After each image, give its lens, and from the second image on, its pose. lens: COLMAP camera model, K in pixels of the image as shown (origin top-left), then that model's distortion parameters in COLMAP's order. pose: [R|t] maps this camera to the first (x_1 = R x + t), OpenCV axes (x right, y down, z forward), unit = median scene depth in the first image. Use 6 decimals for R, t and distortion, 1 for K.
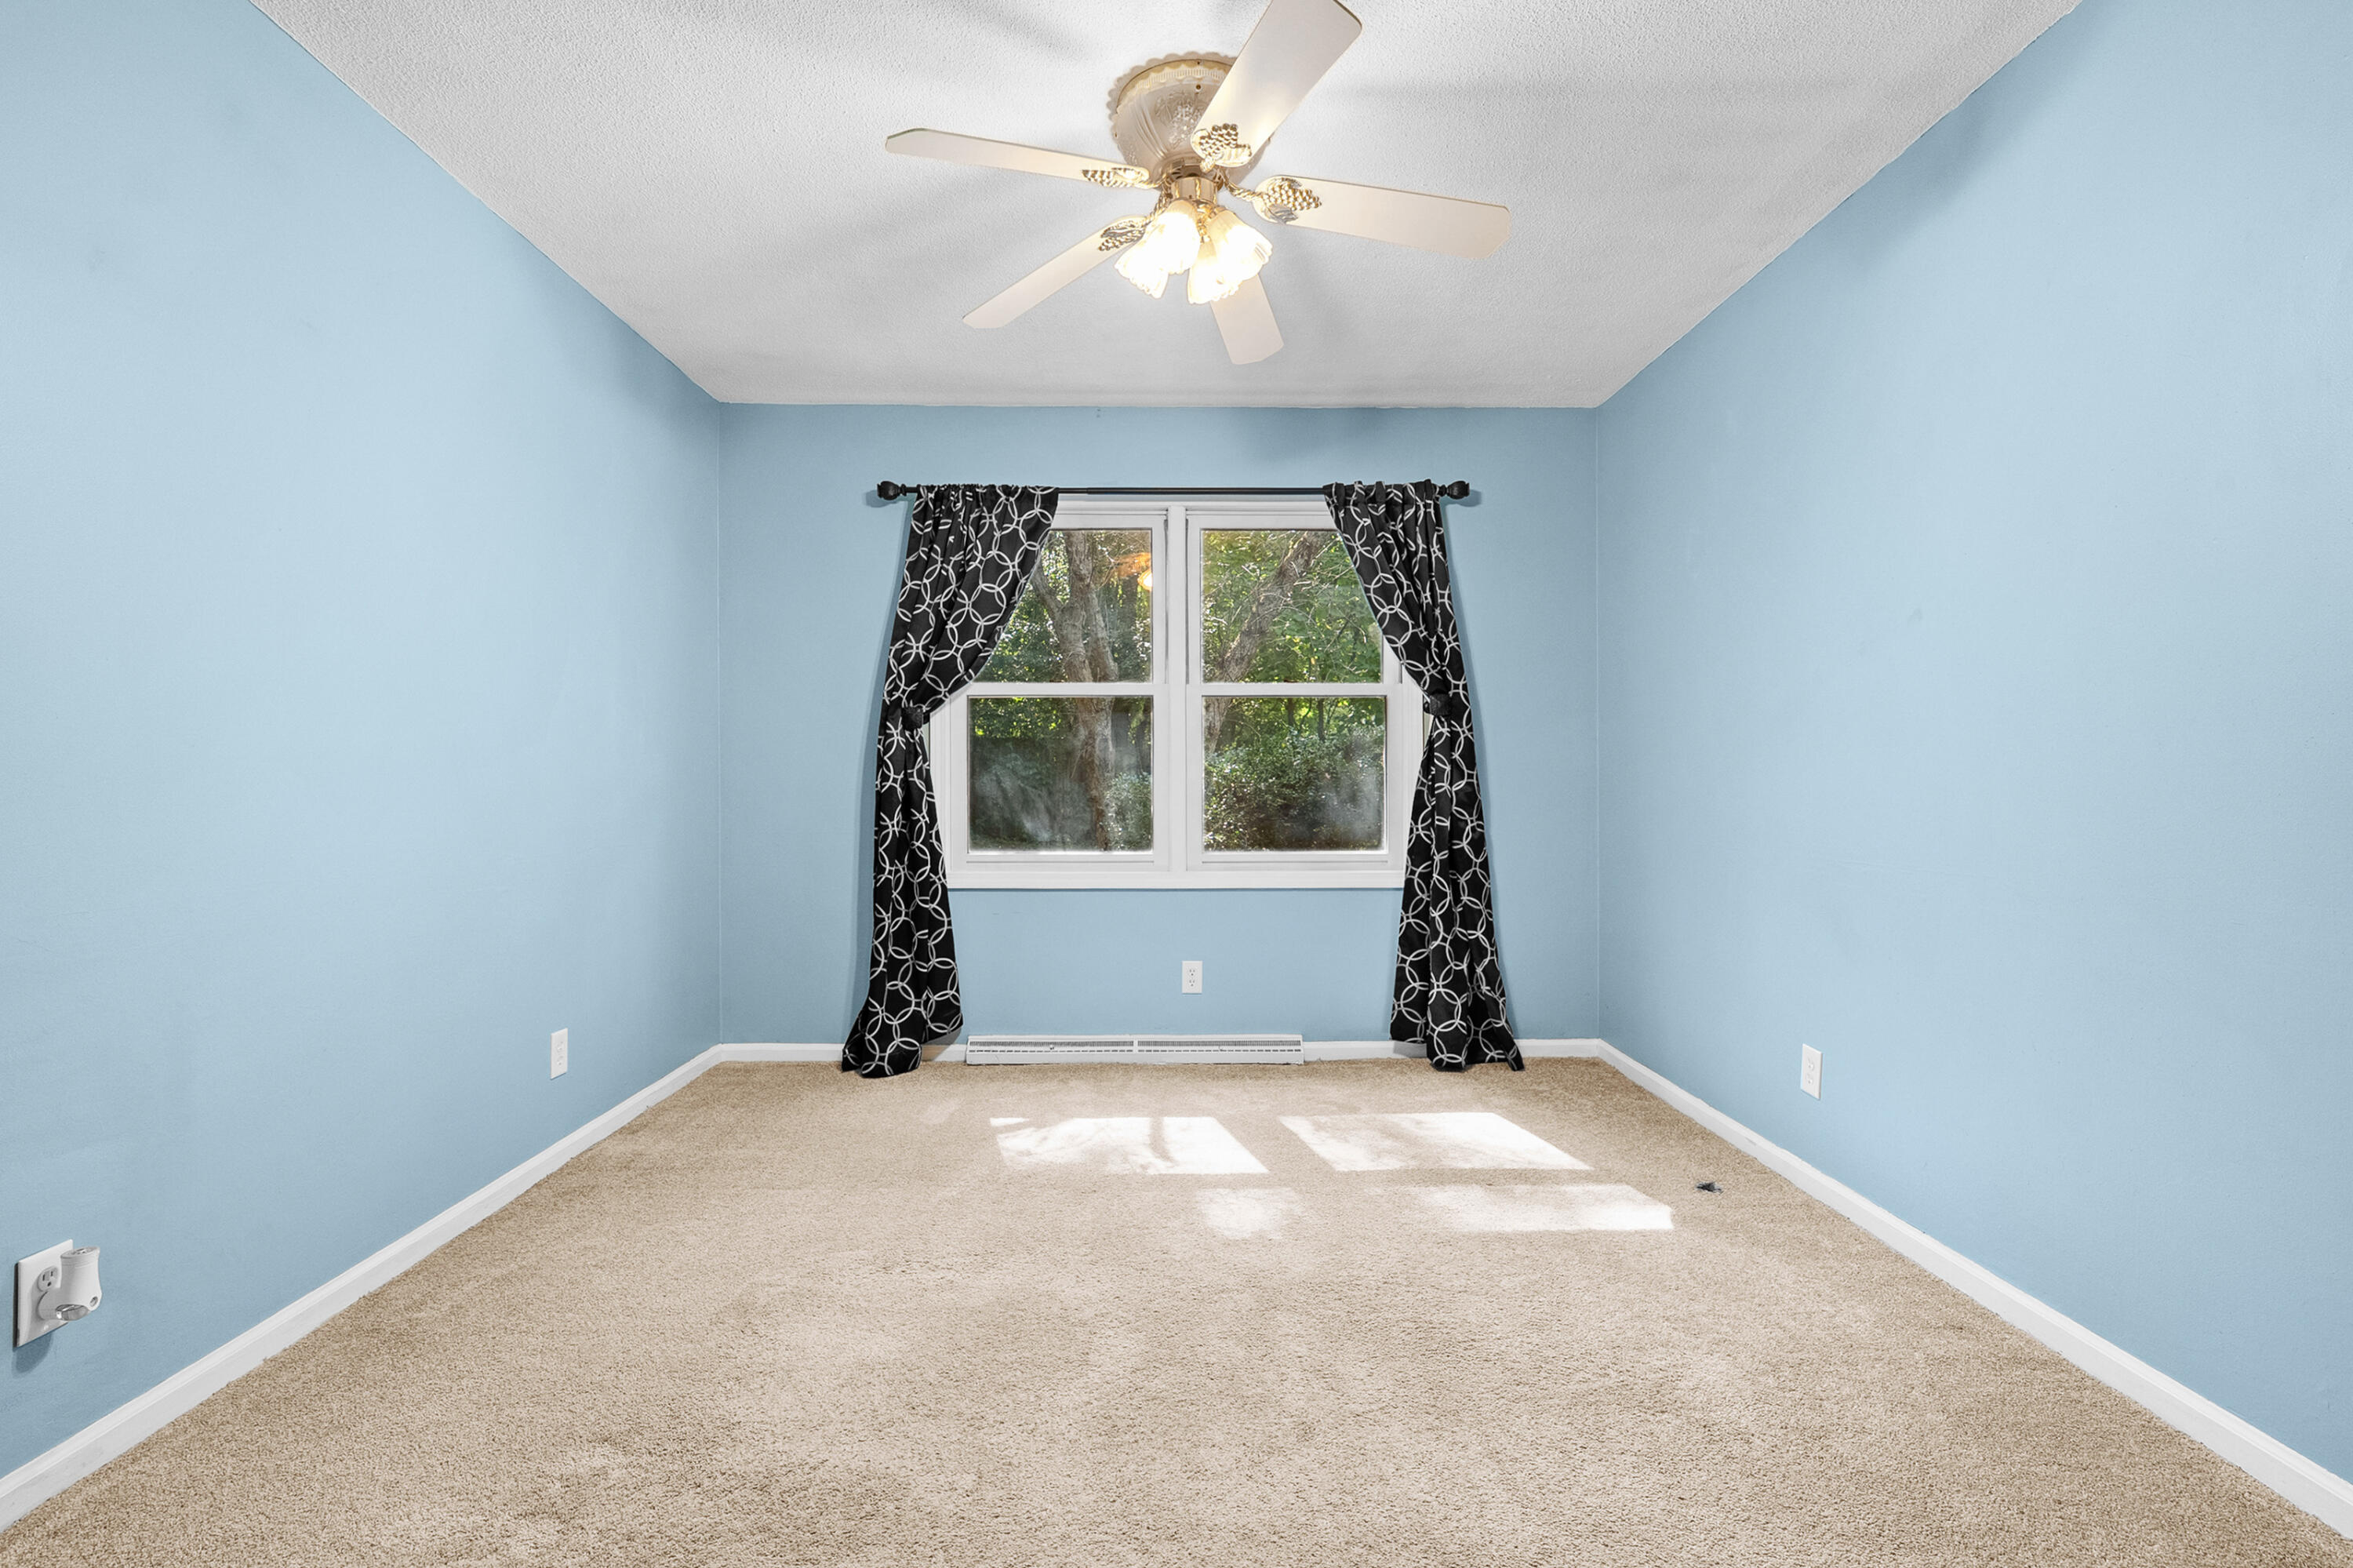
lens RADIAL K [[1077.3, 0, 1168.5], [0, 1077.3, 778.1], [0, 0, 1]] dist [-0.014461, 0.000232]
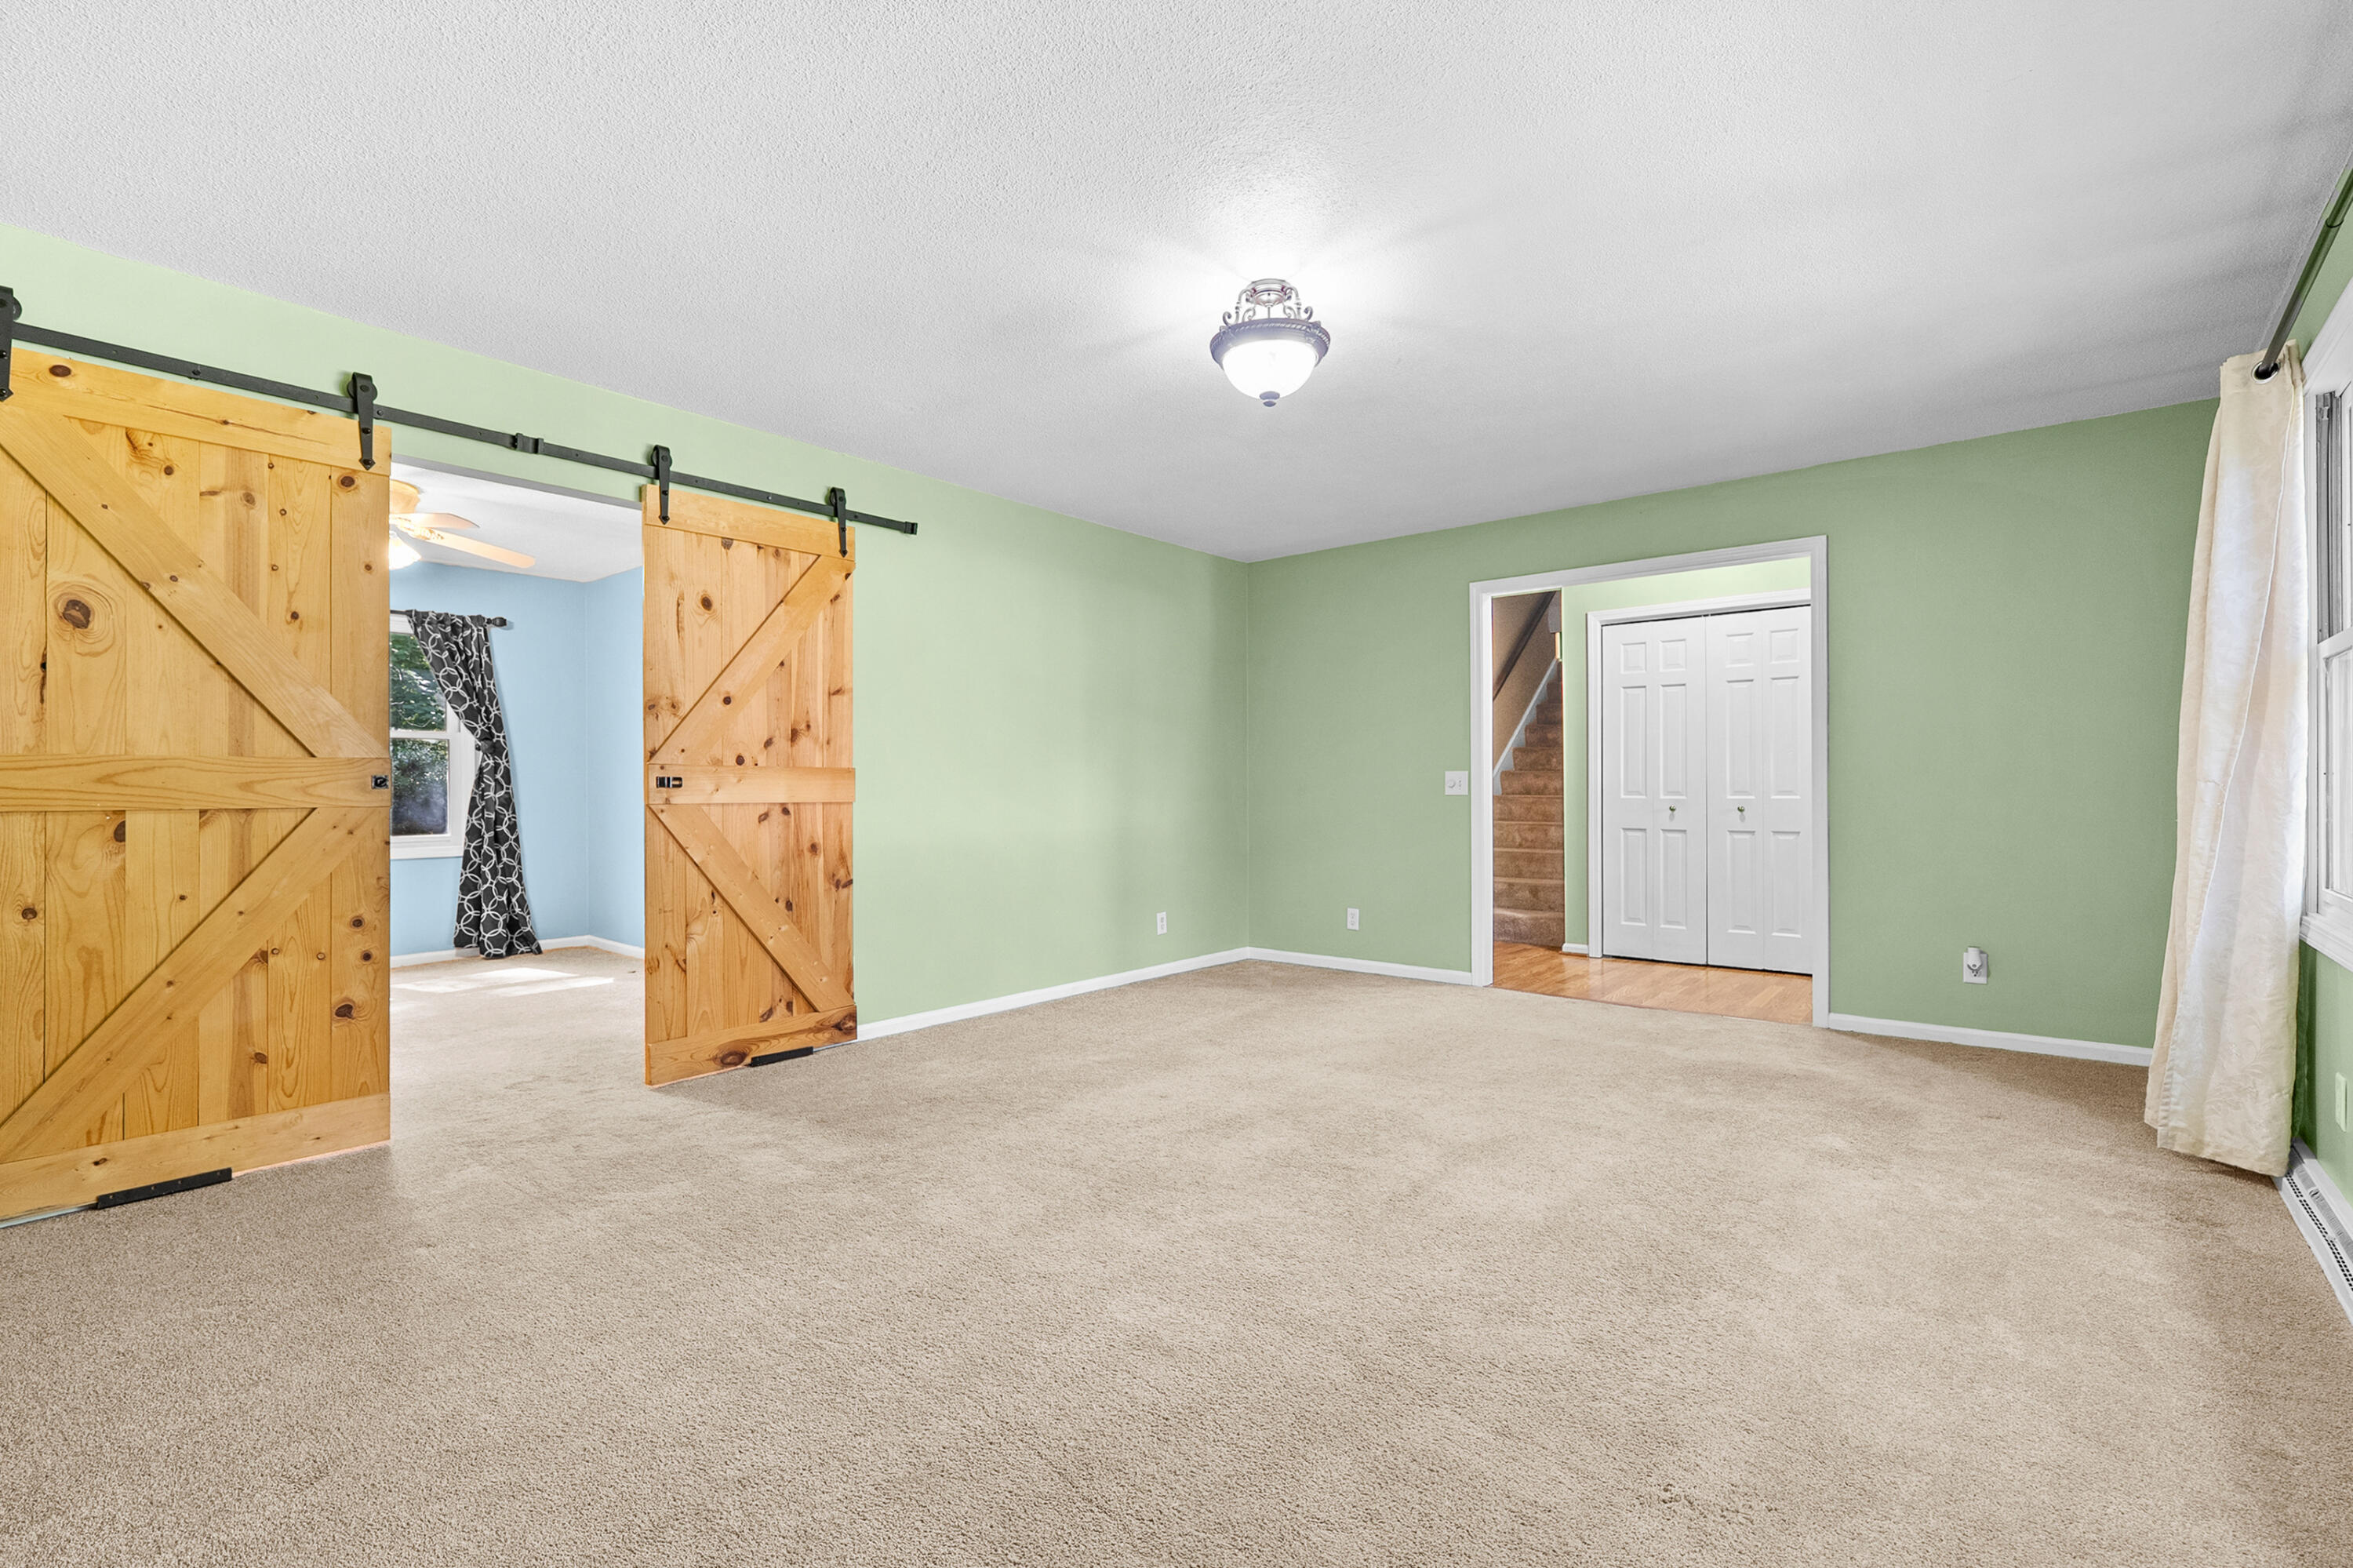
lens RADIAL K [[1077.3, 0, 1174.6], [0, 1077.3, 779.4], [0, 0, 1]] dist [-0.014461, 0.000232]
pose [[0.650503, -0.002920, 0.759498, -0.328586], [0.001732, 0.999996, 0.002362, -0.018664], [-0.759502, -0.000221, 0.650505, -0.931920]]
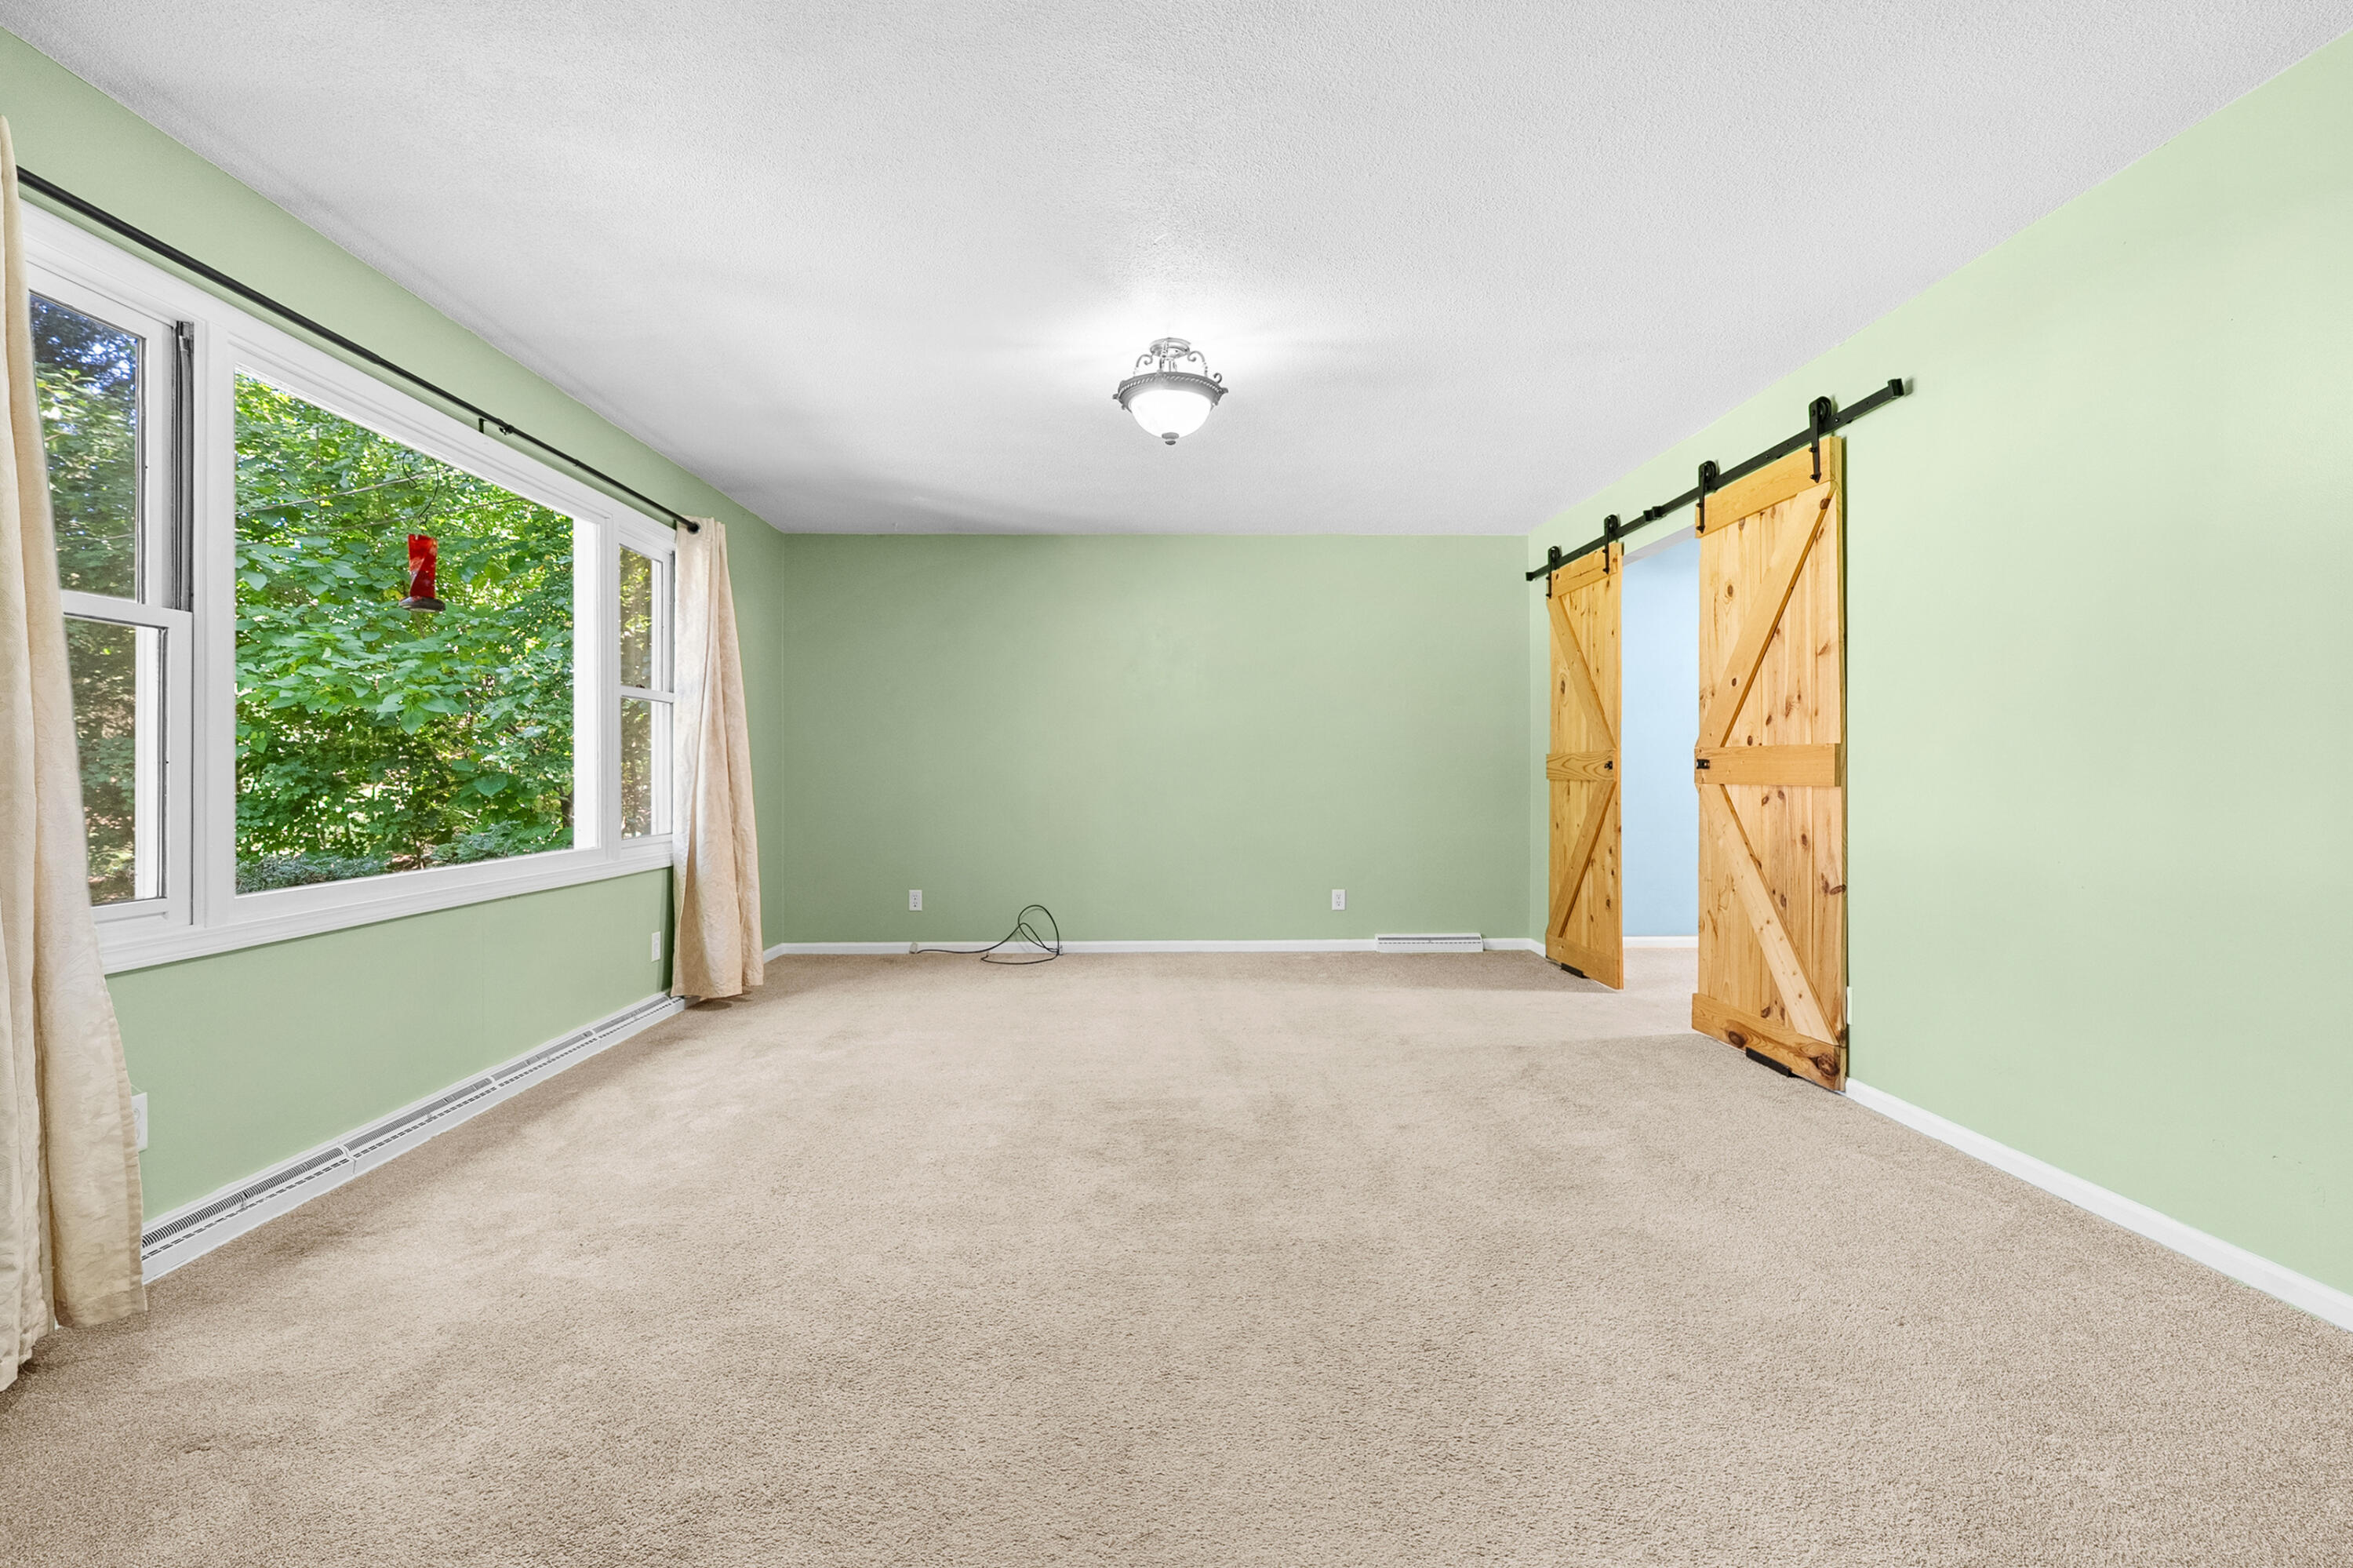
lens RADIAL K [[1077.3, 0, 1182.5], [0, 1077.3, 777.3], [0, 0, 1]] dist [-0.014461, 0.000232]
pose [[0.006578, -0.000496, -0.999978, 2.614520], [0.003668, 0.999993, -0.000471, 0.013545], [0.999972, -0.003665, 0.006580, -0.059697]]
